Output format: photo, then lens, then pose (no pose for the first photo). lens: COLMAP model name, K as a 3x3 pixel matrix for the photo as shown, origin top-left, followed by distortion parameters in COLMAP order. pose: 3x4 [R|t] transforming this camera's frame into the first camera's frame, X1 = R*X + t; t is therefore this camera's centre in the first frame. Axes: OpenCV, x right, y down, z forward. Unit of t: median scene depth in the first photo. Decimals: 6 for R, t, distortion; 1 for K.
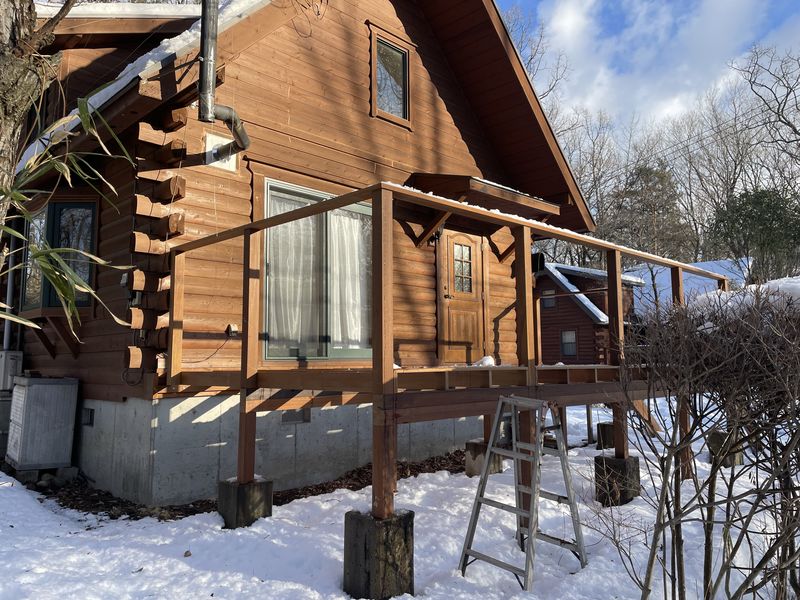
lens RADIAL K [[595.4, 0, 415.2], [0, 595.4, 297.4], [0, 0, 1]] dist [0.093472, -0.131883]
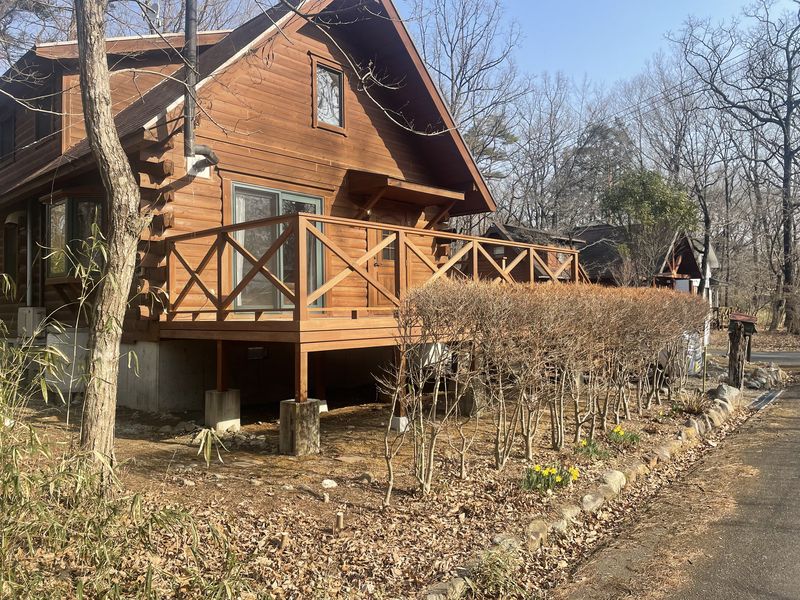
lens RADIAL K [[595.4, 0, 415.2], [0, 595.4, 297.4], [0, 0, 1]] dist [0.093472, -0.131883]
pose [[0.999285, -0.005005, 0.037469, 0.110440], [0.001772, 0.996309, 0.085824, -0.051050], [-0.037761, -0.085696, 0.995605, -0.383605]]
